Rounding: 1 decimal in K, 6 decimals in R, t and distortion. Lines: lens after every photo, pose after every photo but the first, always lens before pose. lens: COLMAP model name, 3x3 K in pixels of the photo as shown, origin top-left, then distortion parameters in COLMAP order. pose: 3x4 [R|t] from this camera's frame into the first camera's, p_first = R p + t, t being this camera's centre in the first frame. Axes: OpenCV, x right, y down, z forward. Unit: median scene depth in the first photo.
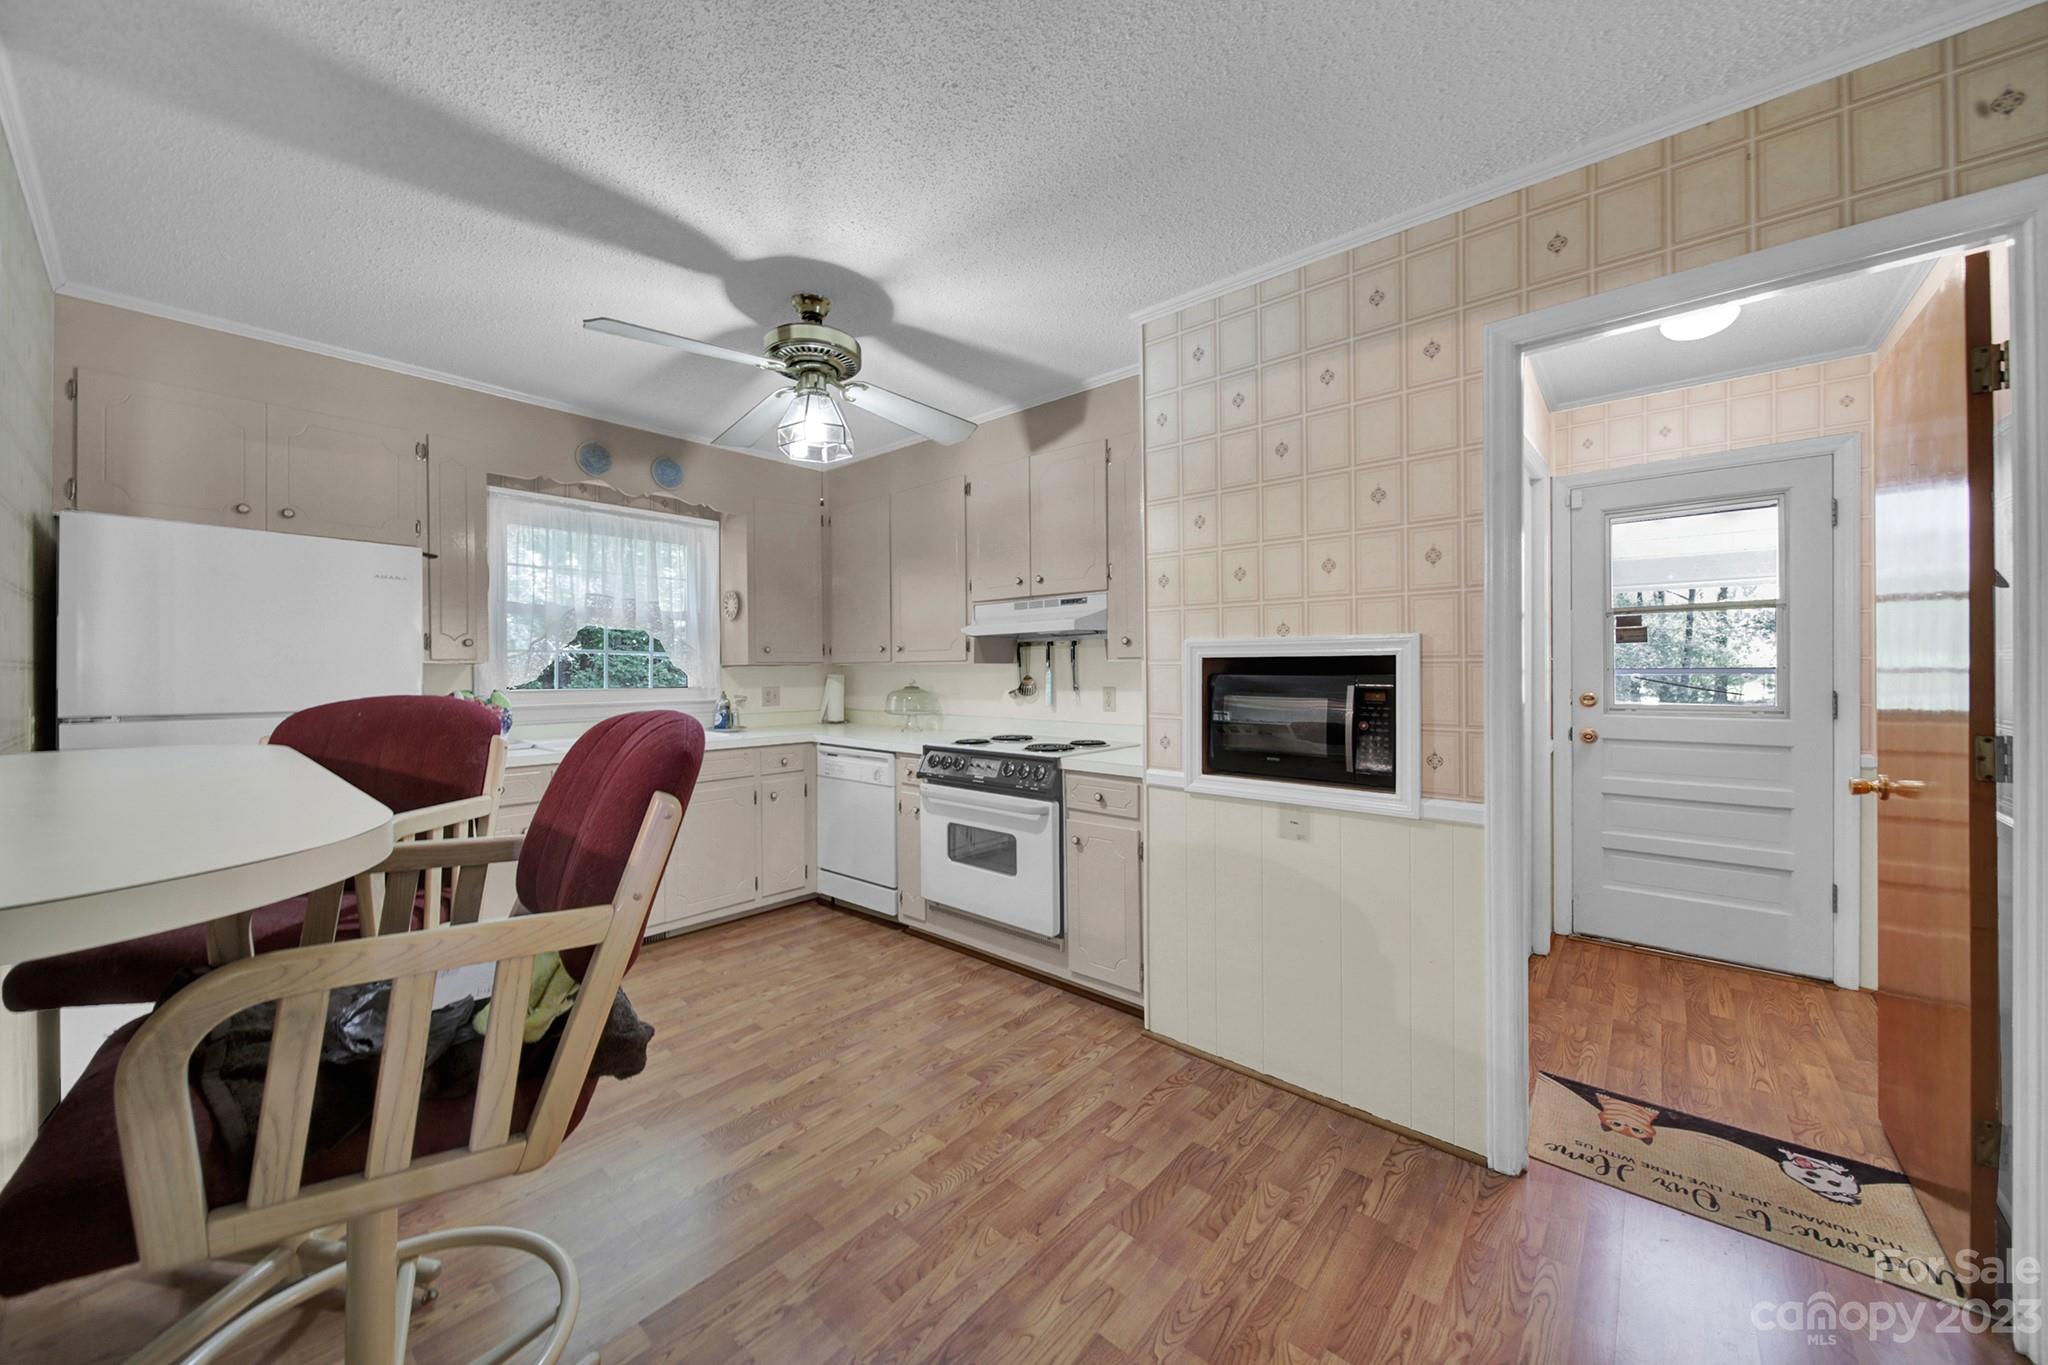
lens RADIAL K [[731.9, 0, 1029.3], [0, 731.9, 670.2], [0, 0, 1]] dist [-0.005095, -0.000157]
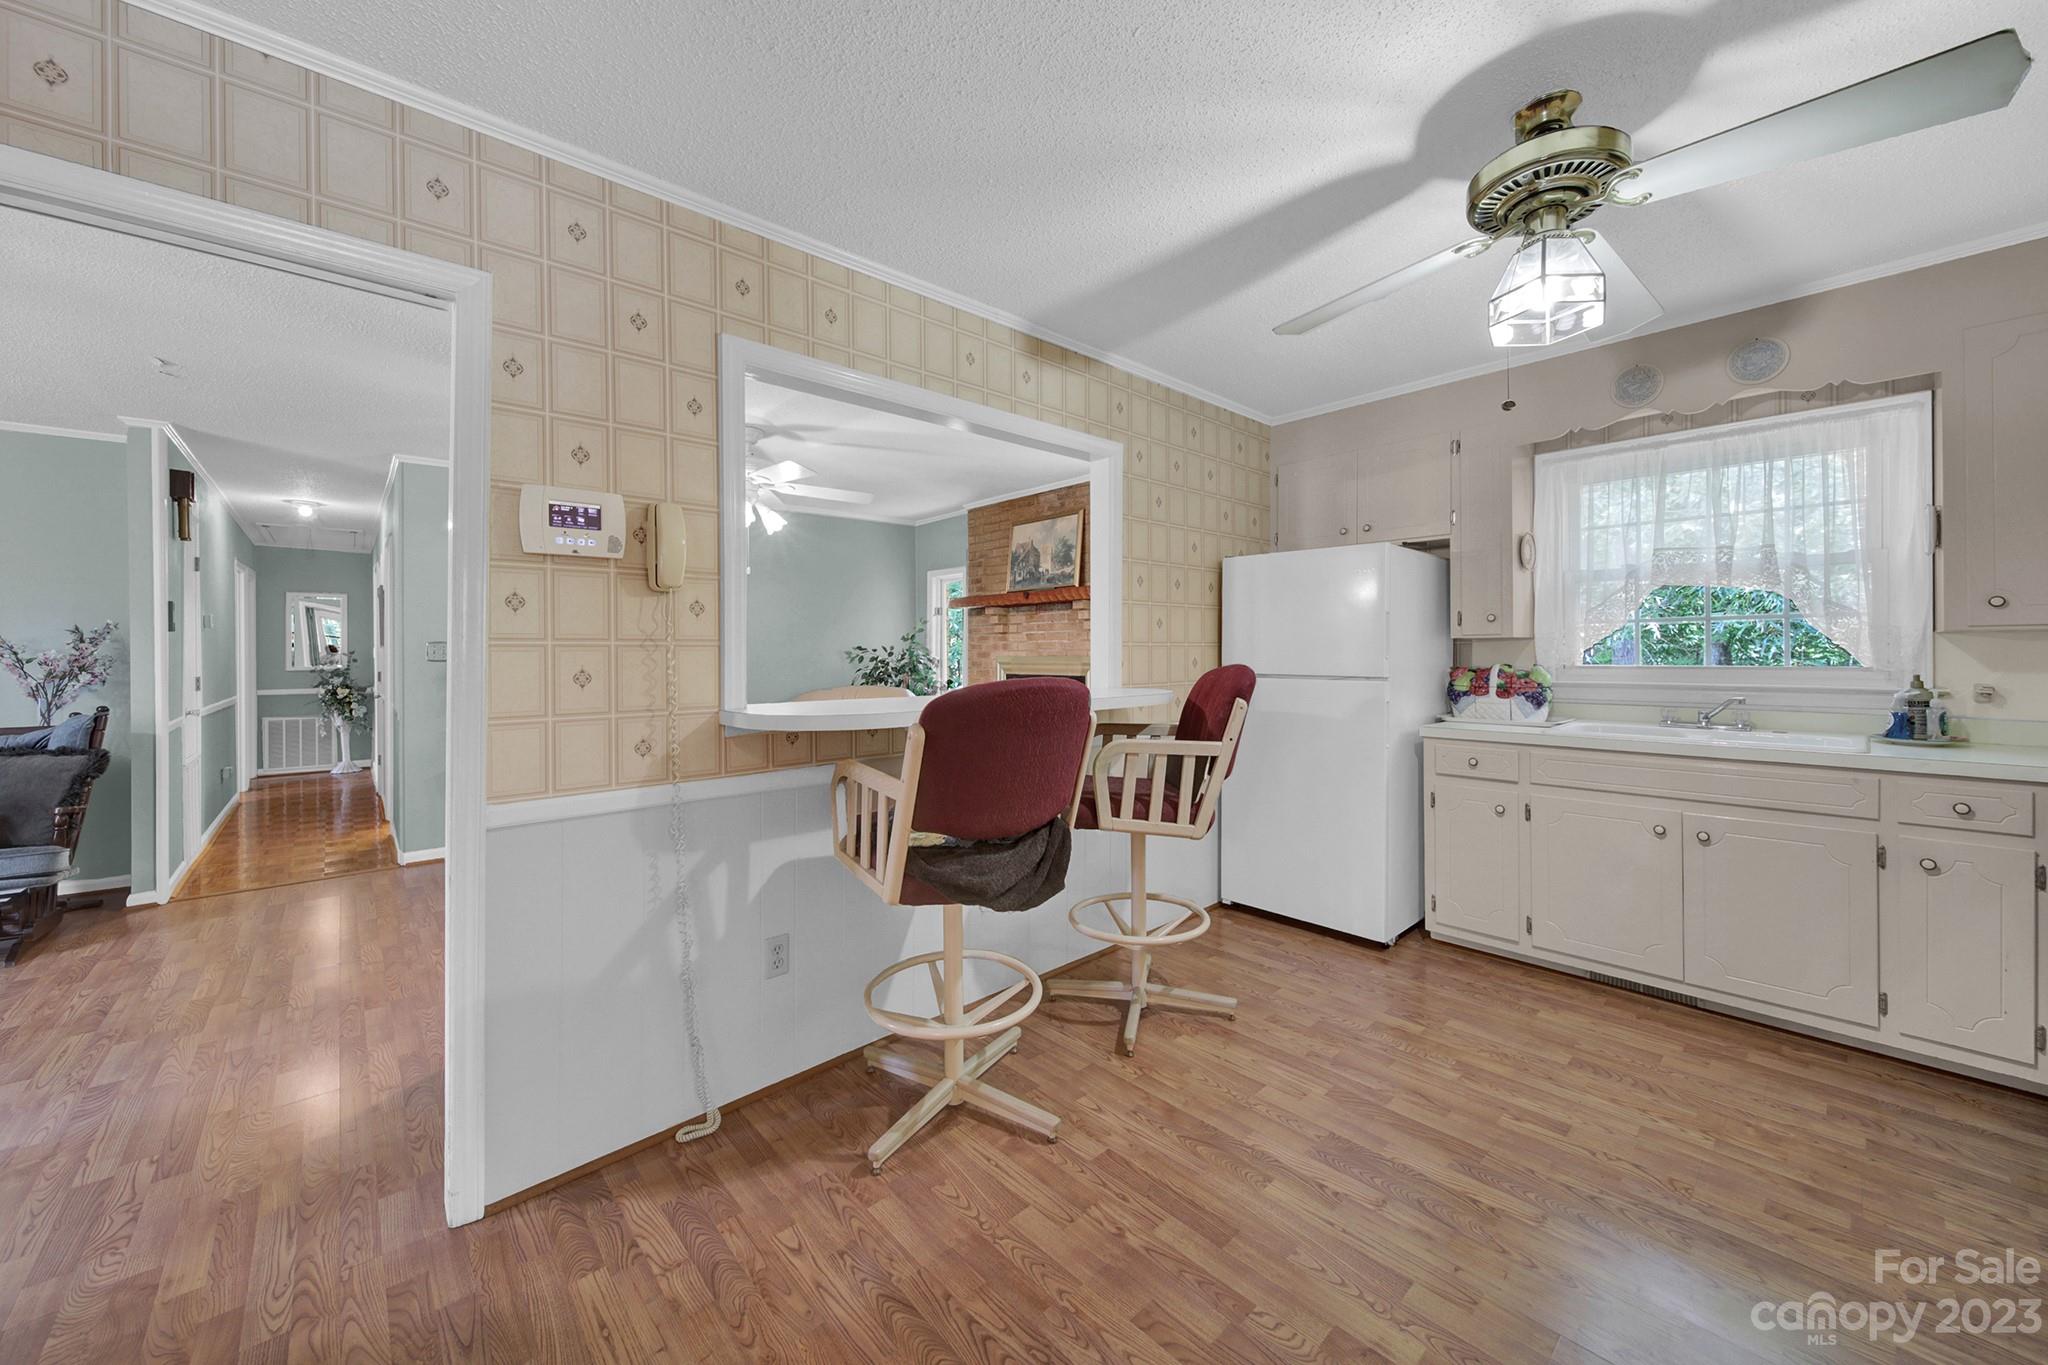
lens RADIAL K [[754.5, 0, 1022.1], [0, 754.5, 653.3], [0, 0, 1]] dist [-0.000318, -0.000399]
pose [[-0.124561, 0.005800, -0.992195, 0.340881], [0.008873, 0.999949, 0.004731, 0.001404], [0.992172, -0.008214, -0.124607, 0.427920]]
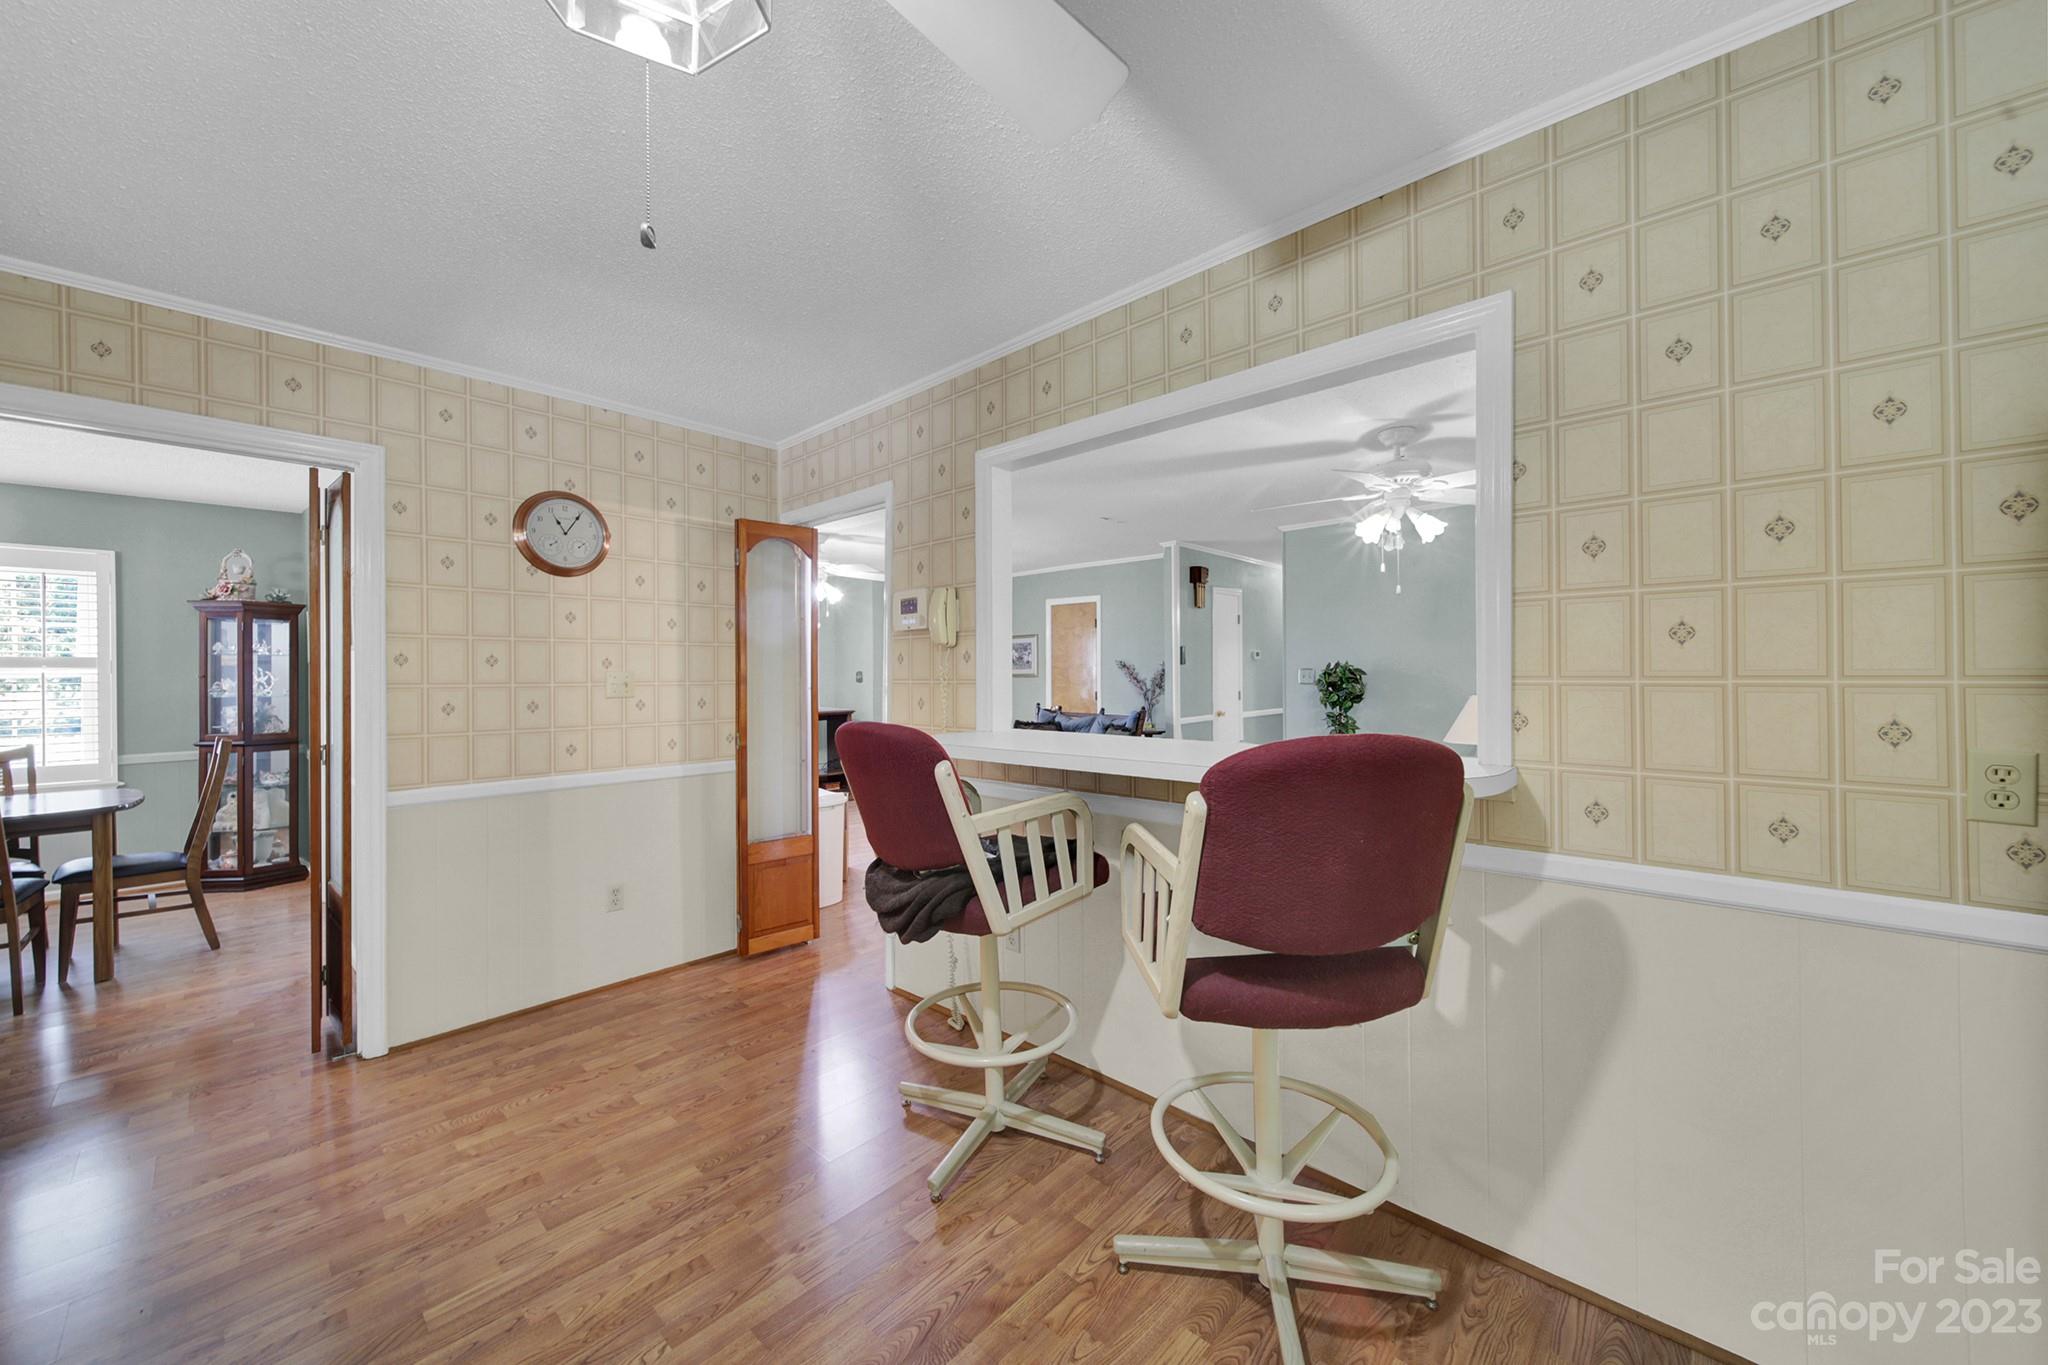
lens RADIAL K [[739.3, 0, 1029.0], [0, 739.3, 677.7], [0, 0, 1]] dist [-0.000270, -0.000078]
pose [[-0.999446, 0.011251, 0.031320, -0.320842], [0.011323, 0.999934, 0.002130, -0.011611], [-0.031294, 0.002483, -0.999507, 0.921723]]
